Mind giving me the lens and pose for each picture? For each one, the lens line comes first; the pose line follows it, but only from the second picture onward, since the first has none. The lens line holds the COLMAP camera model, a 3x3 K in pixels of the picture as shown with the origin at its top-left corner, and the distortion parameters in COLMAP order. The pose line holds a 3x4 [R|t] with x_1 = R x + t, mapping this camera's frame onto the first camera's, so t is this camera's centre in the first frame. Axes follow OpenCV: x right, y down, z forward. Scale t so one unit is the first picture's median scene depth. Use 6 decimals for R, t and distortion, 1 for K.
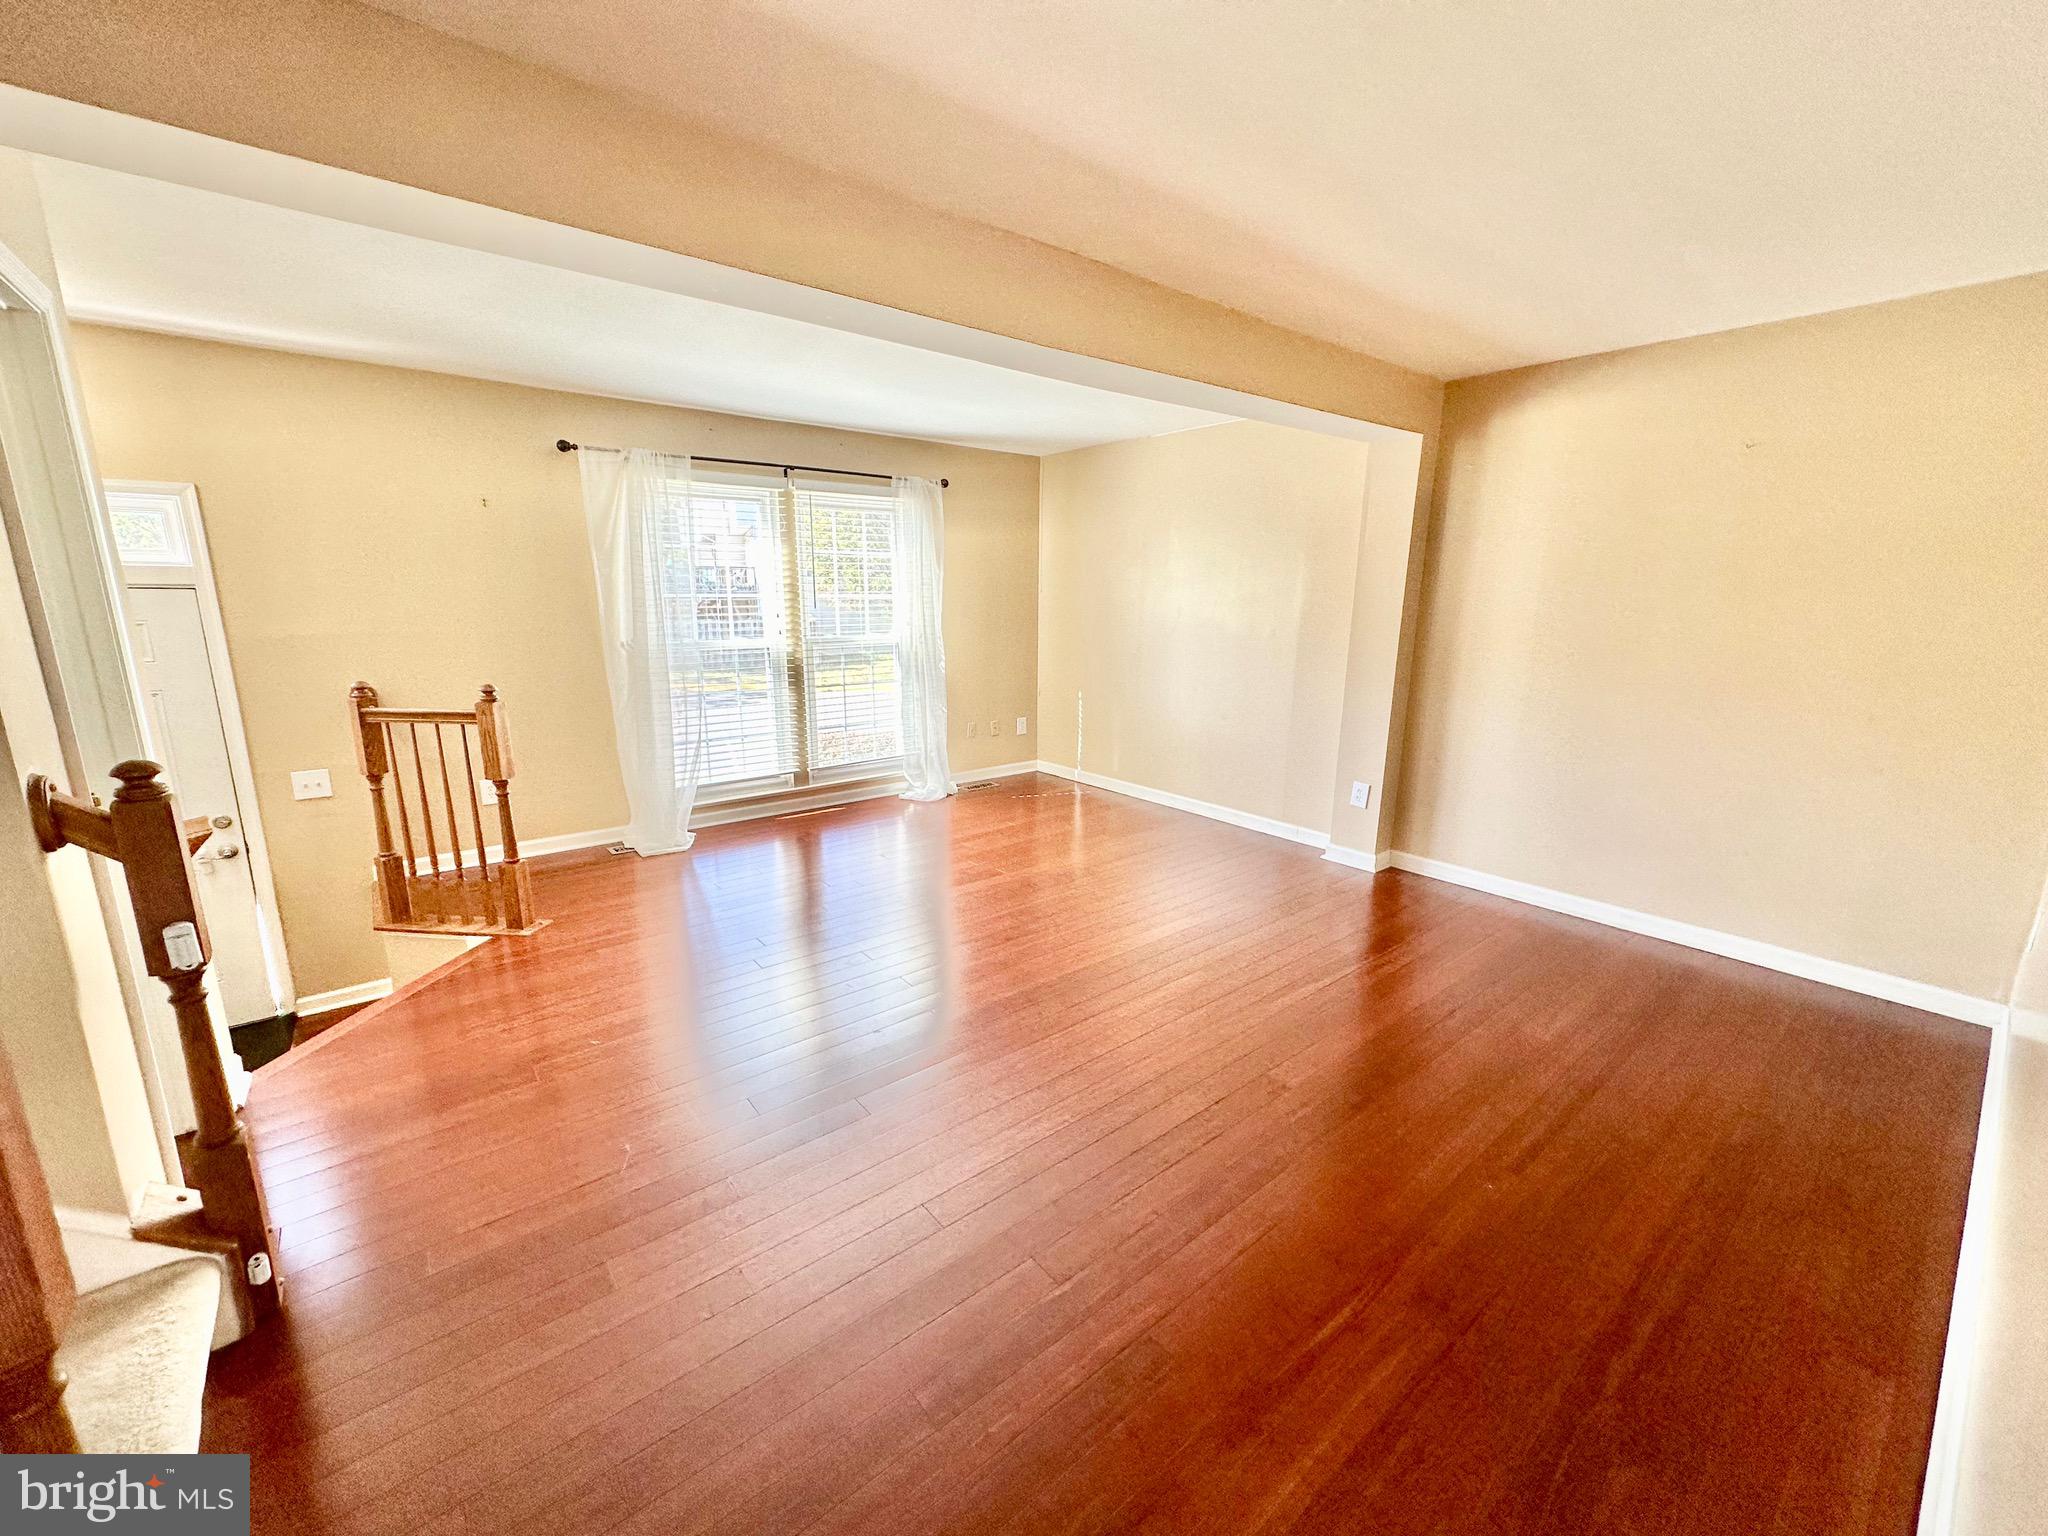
lens RADIAL K [[812.2, 0, 1017.8], [0, 812.2, 773.0], [0, 0, 1]] dist [-0.013798, 0.002579]
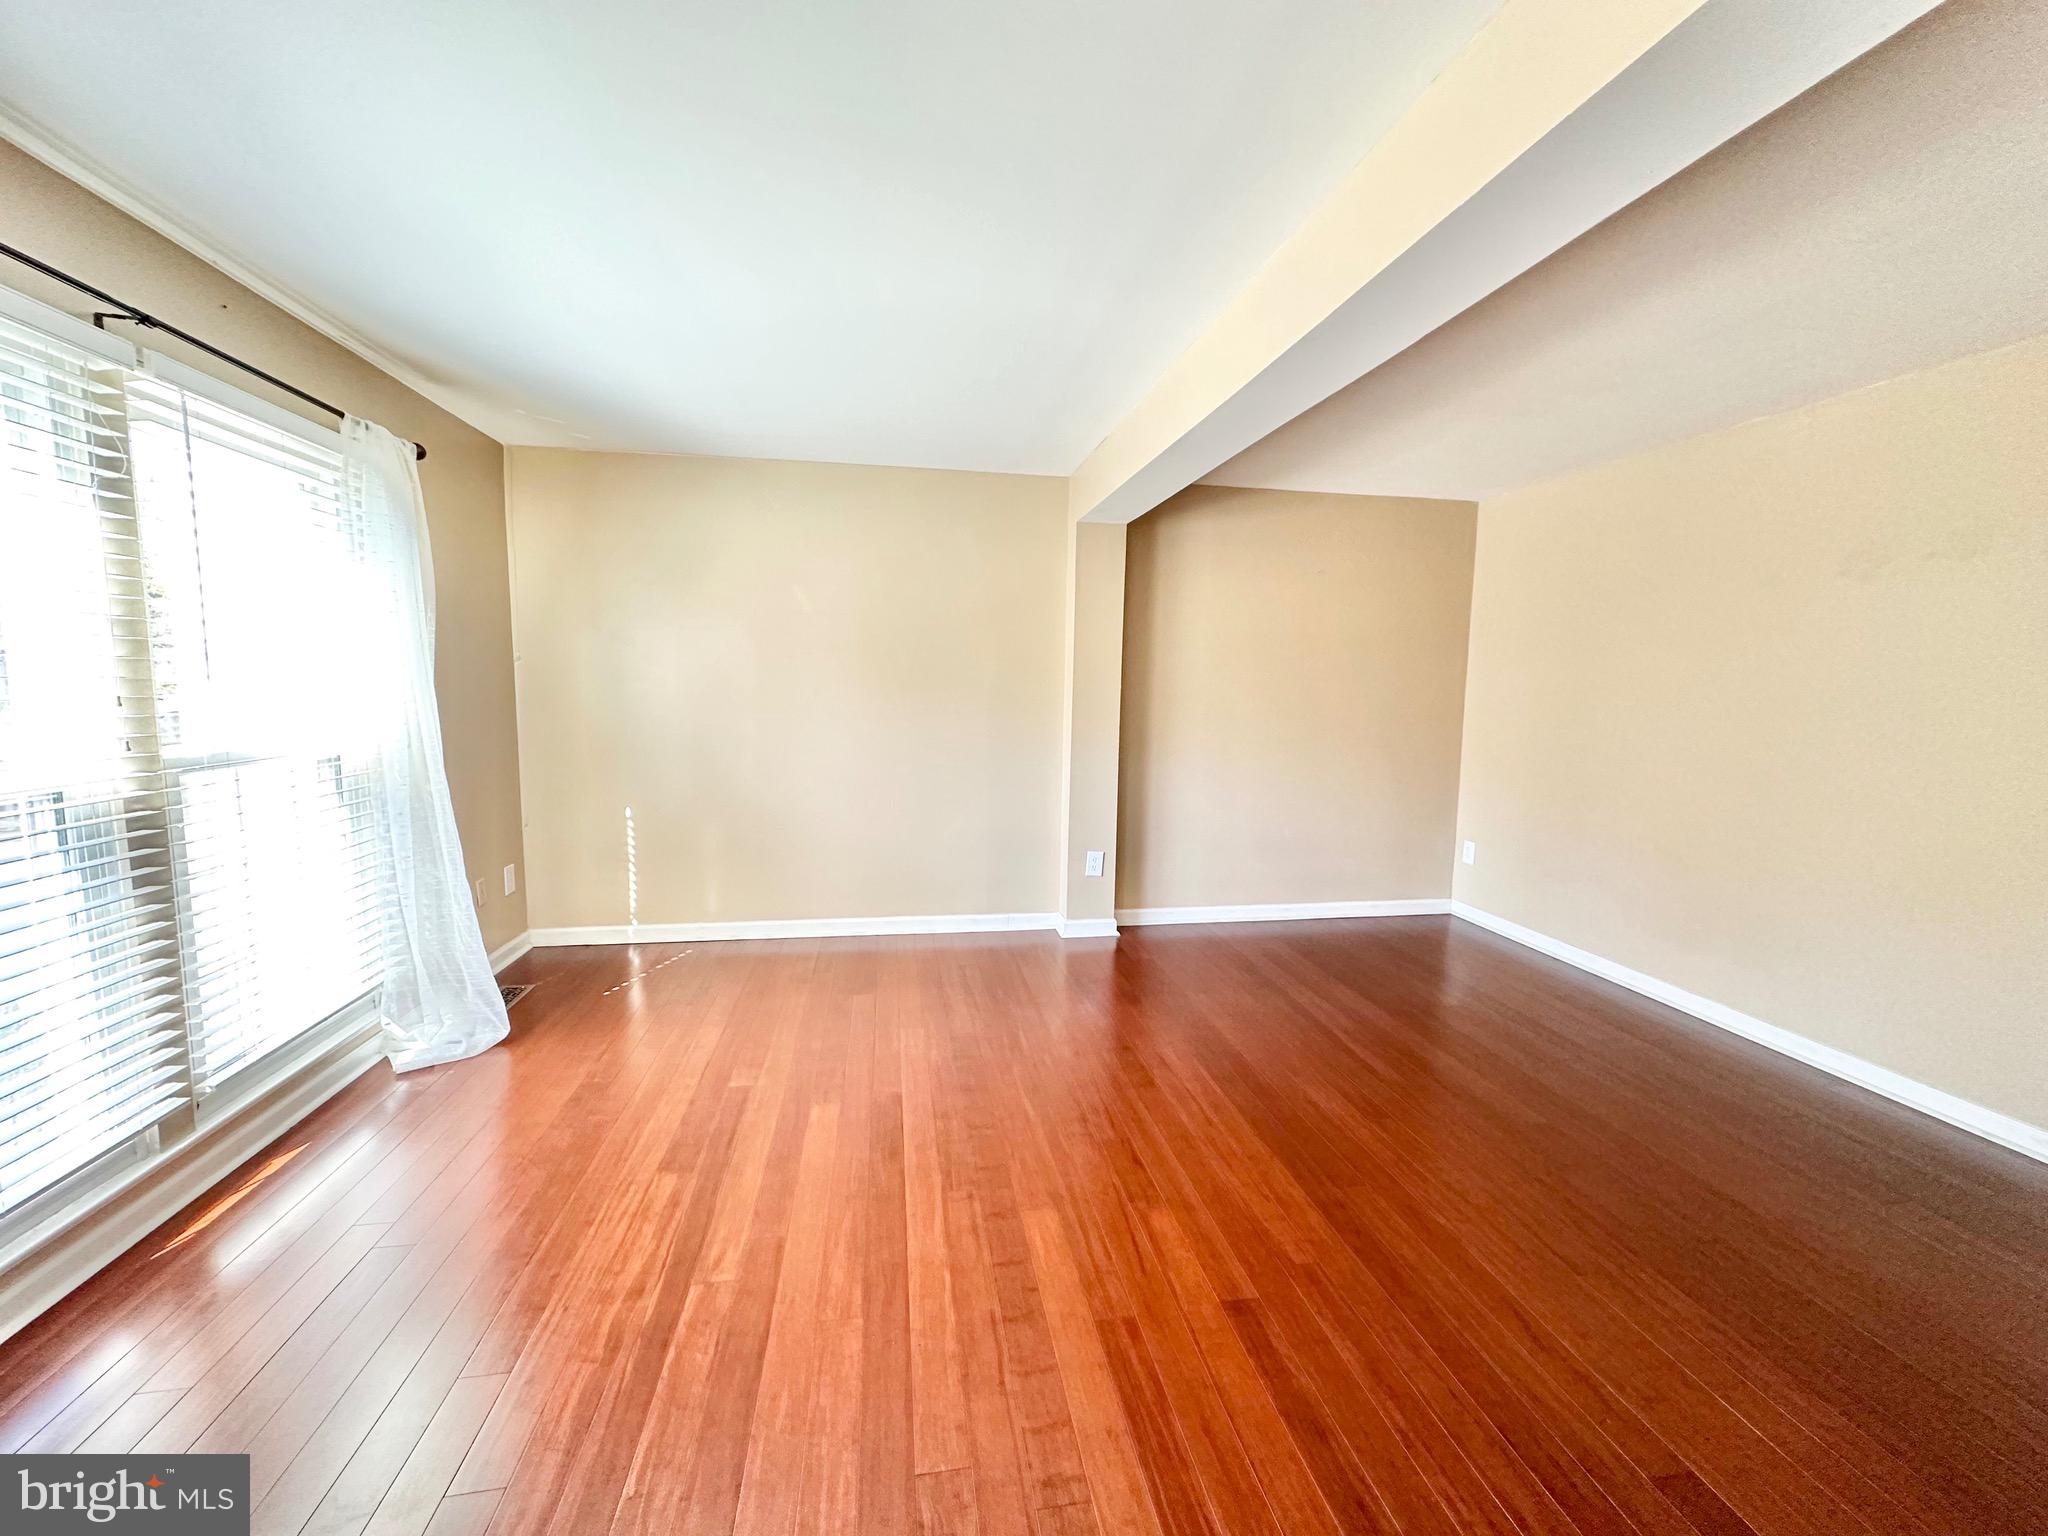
lens RADIAL K [[812.2, 0, 1021.4], [0, 812.2, 760.9], [0, 0, 1]] dist [-0.013798, 0.002579]
pose [[0.492314, -0.085225, 0.866235, -0.396376], [0.182806, 0.983123, -0.007170, -0.088446], [-0.851005, 0.161883, 0.499585, 0.464666]]
